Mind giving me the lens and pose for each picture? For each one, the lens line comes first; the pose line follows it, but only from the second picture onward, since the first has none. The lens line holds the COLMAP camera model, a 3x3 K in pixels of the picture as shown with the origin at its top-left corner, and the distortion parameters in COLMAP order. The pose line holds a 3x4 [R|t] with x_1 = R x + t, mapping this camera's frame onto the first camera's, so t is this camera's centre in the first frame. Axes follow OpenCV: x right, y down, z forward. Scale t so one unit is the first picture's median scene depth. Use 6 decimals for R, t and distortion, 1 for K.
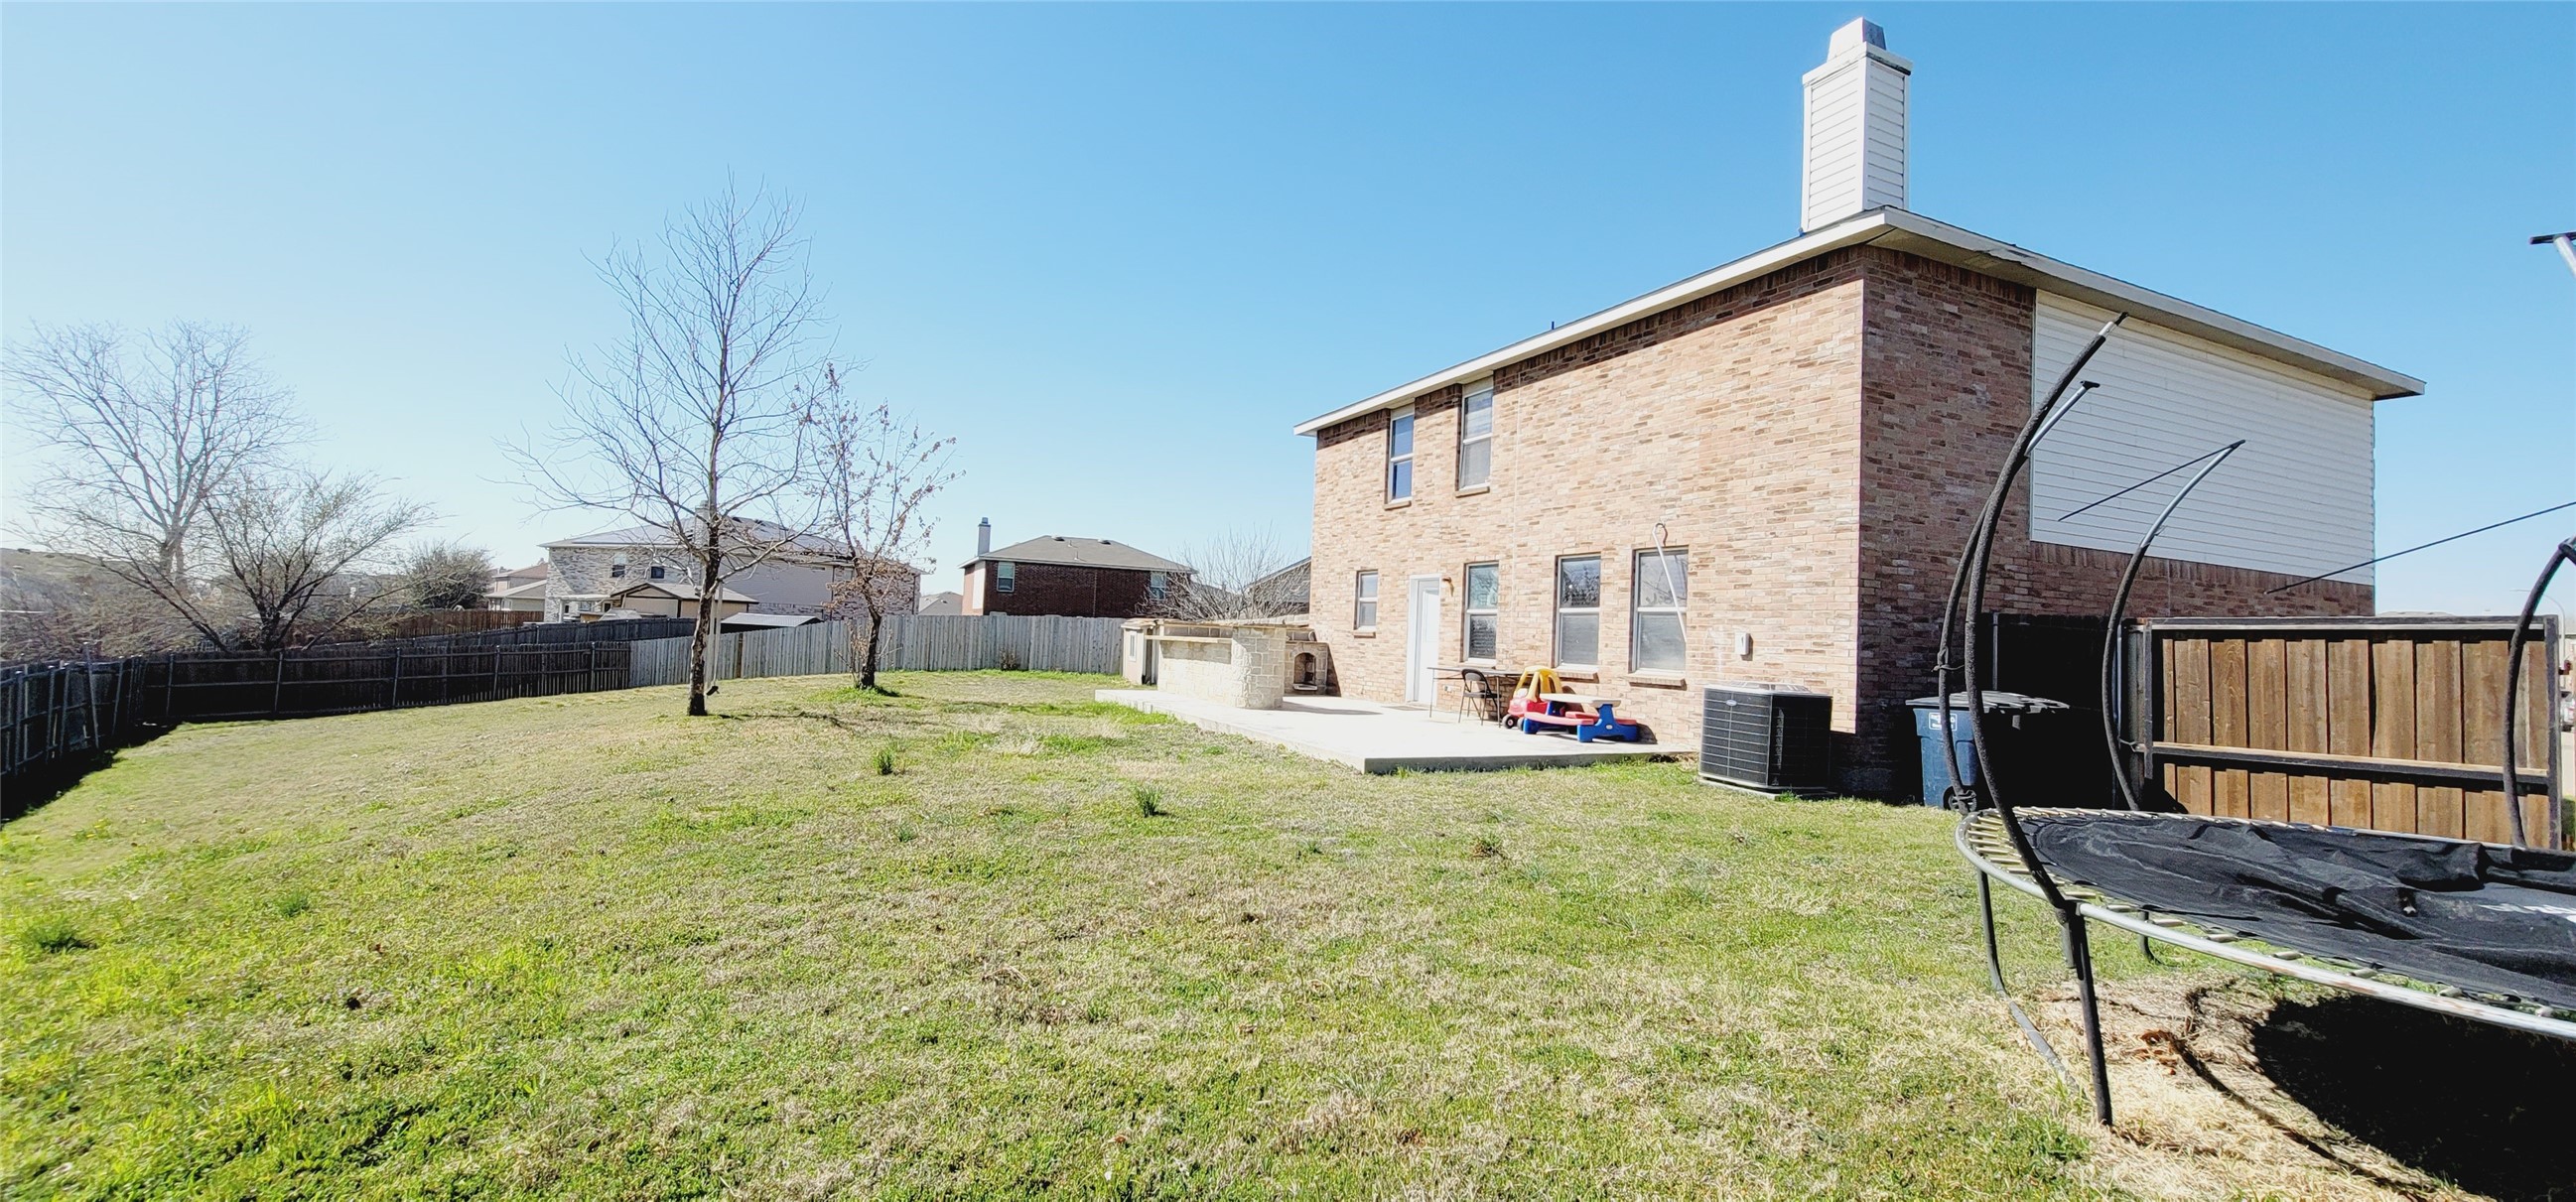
lens RADIAL K [[1043.2, 0, 1283.4], [0, 1043.2, 596.0], [0, 0, 1]] dist [-0.005384, 0.002471]
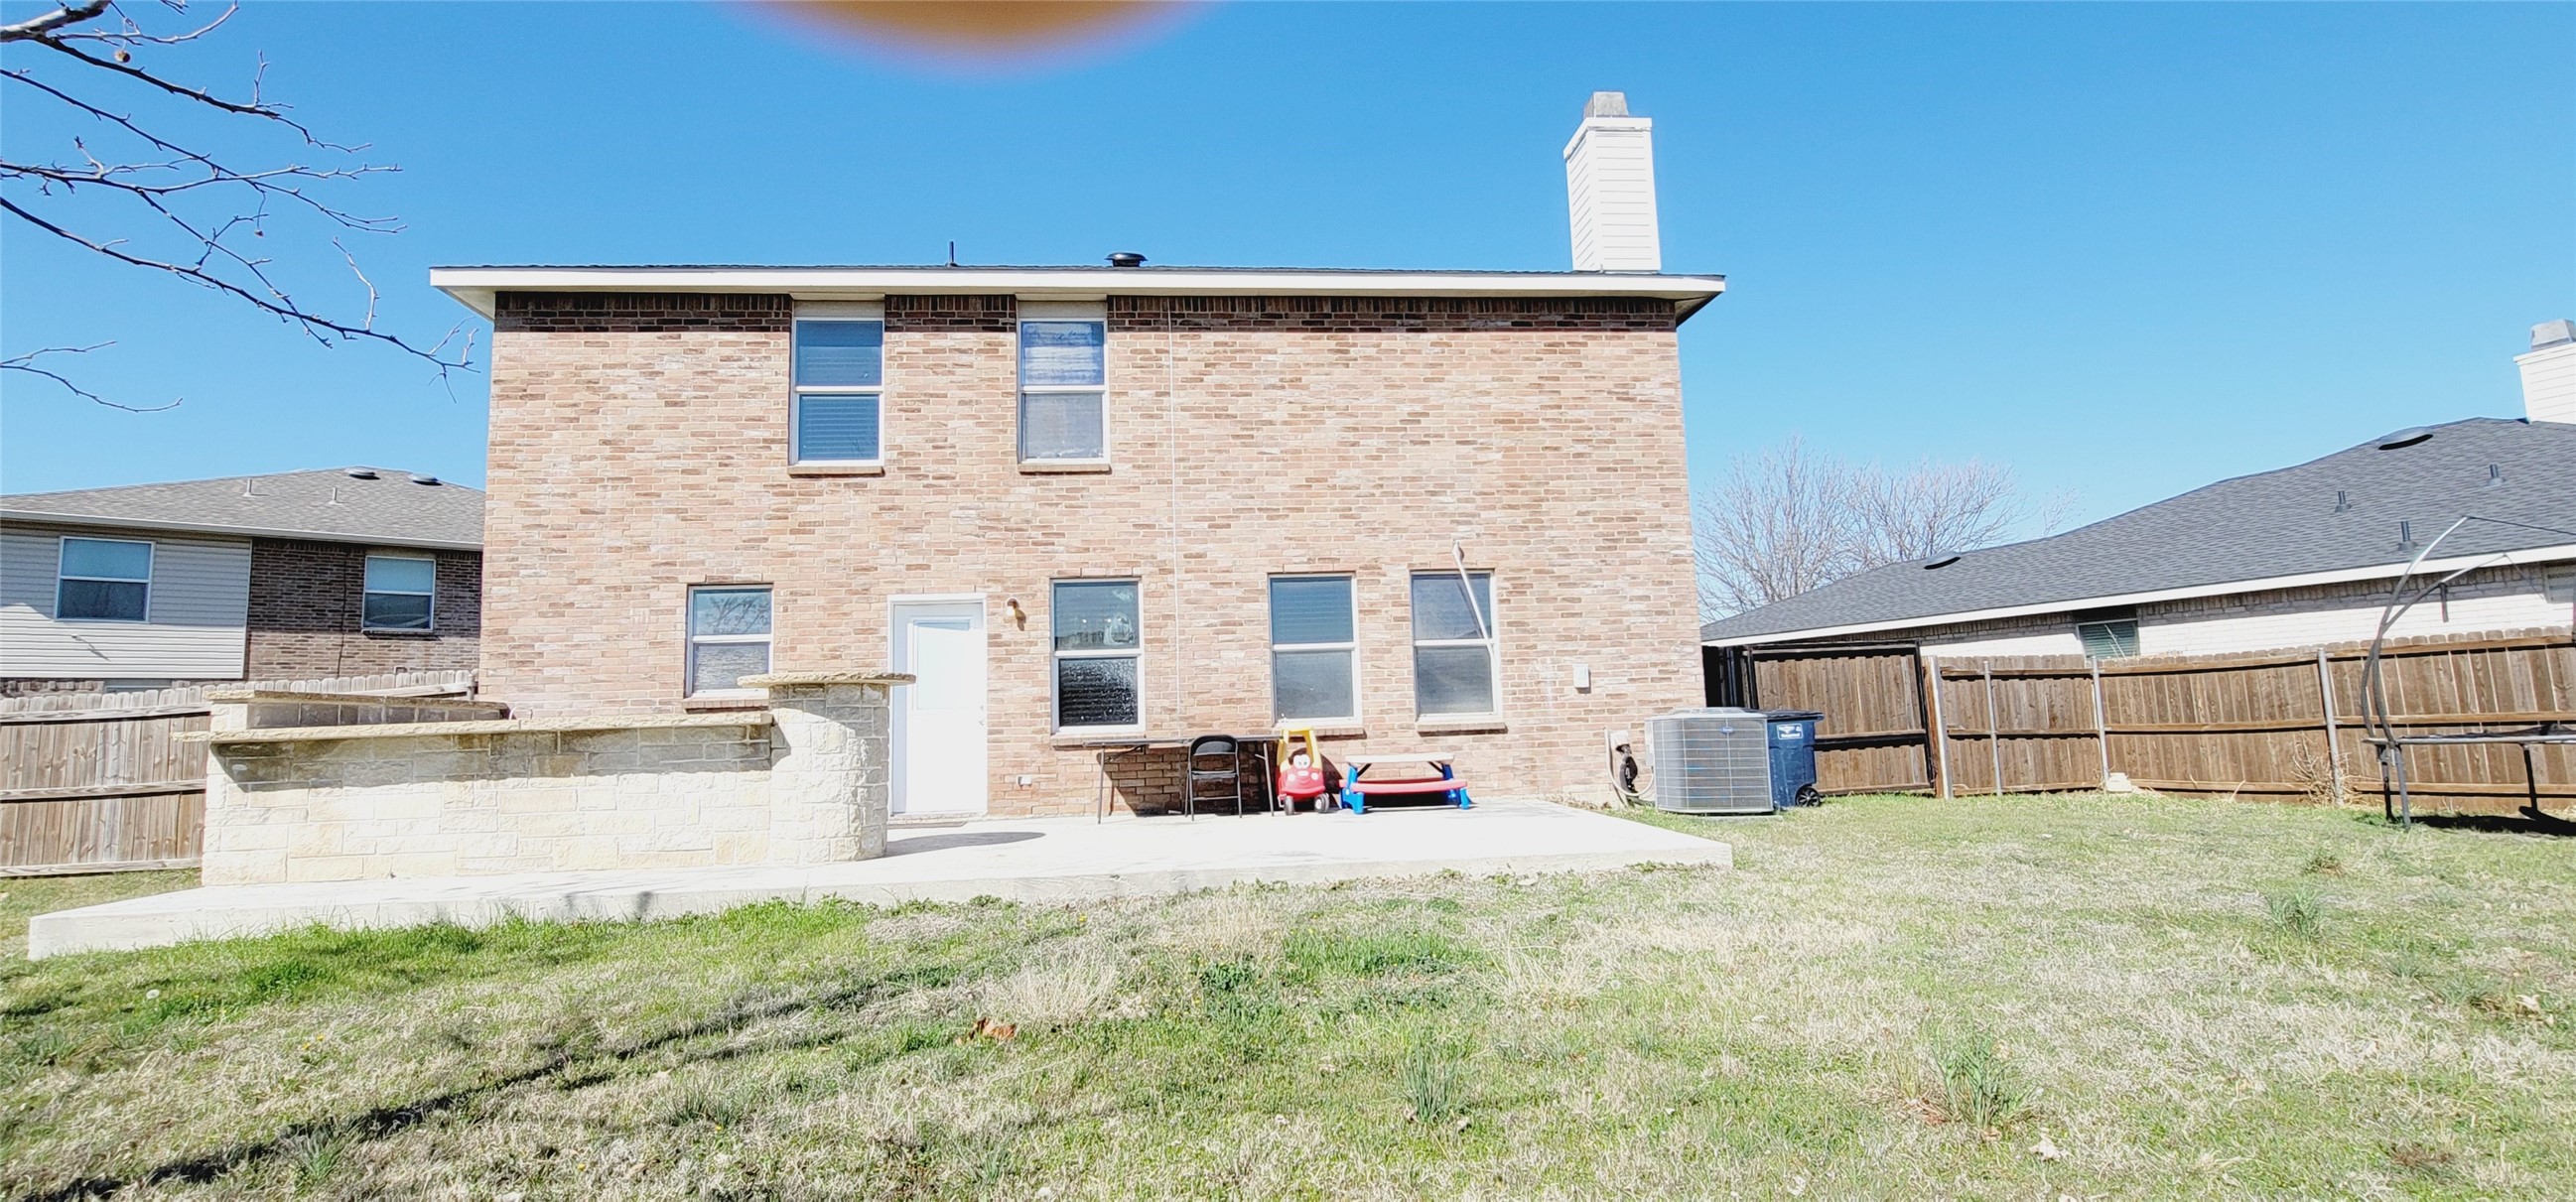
lens RADIAL K [[1043.2, 0, 1287.1], [0, 1043.2, 607.6], [0, 0, 1]] dist [-0.005384, 0.002471]
pose [[0.345159, 0.045827, 0.937425, -0.439431], [0.010311, 0.998562, -0.052612, 0.025588], [-0.938488, 0.027825, 0.344190, 0.761239]]
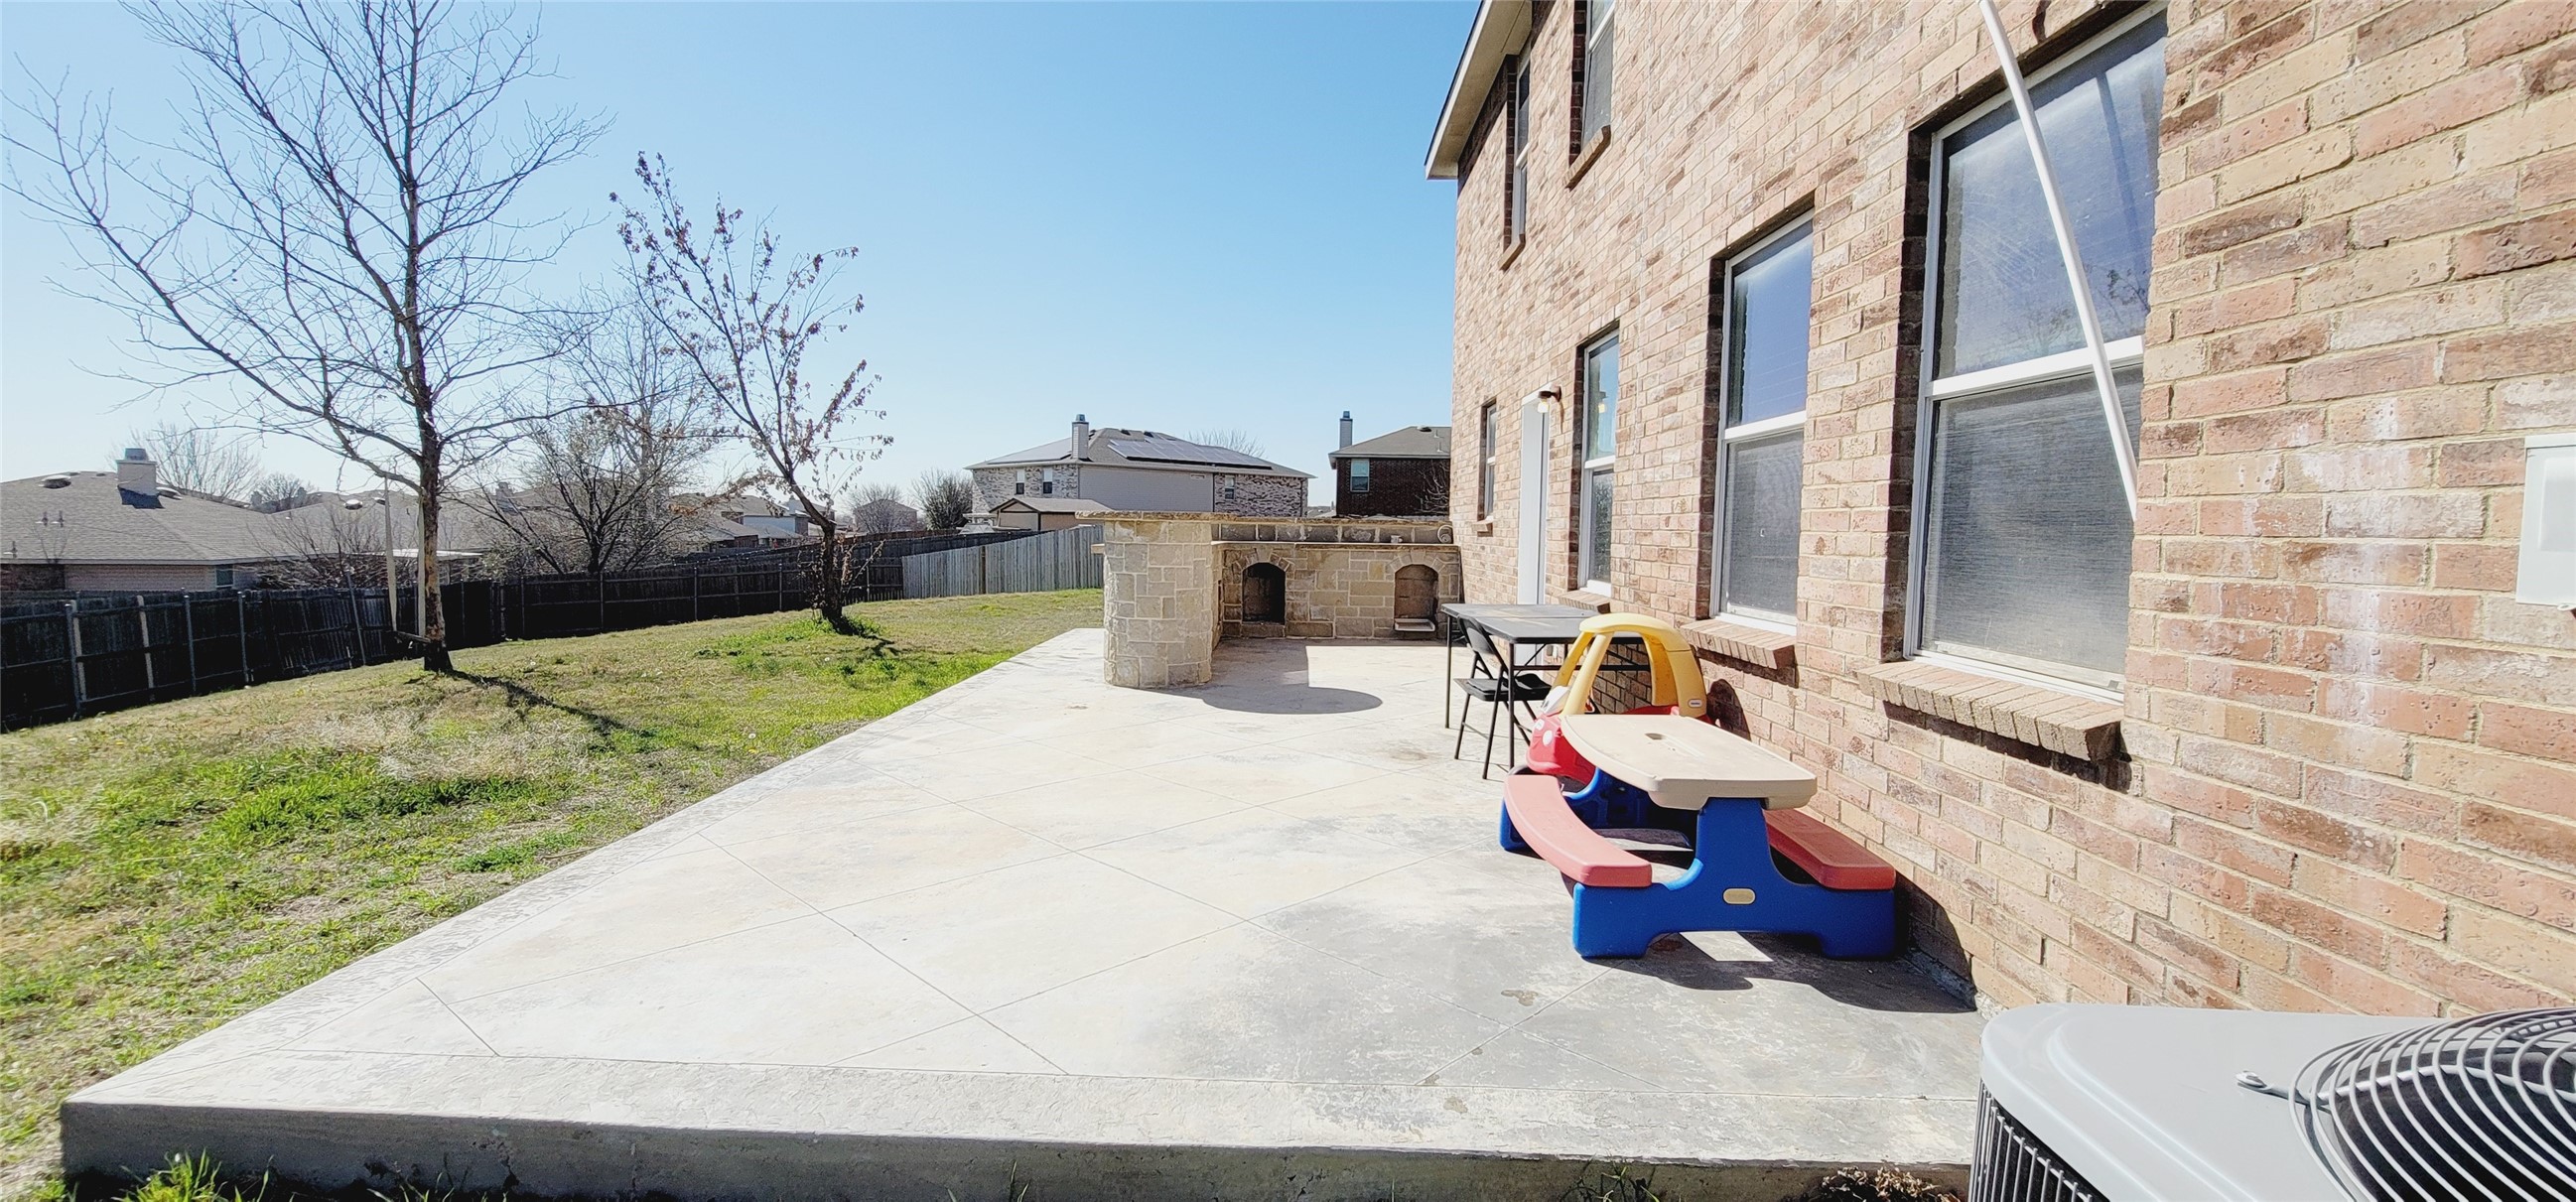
lens RADIAL K [[1043.2, 0, 1285.2], [0, 1043.2, 587.6], [0, 0, 1]] dist [-0.005384, 0.002471]
pose [[0.895924, -0.002798, -0.444199, 0.294868], [0.040250, 0.996378, 0.074905, 0.031700], [0.442380, -0.084988, 0.892792, 0.681451]]
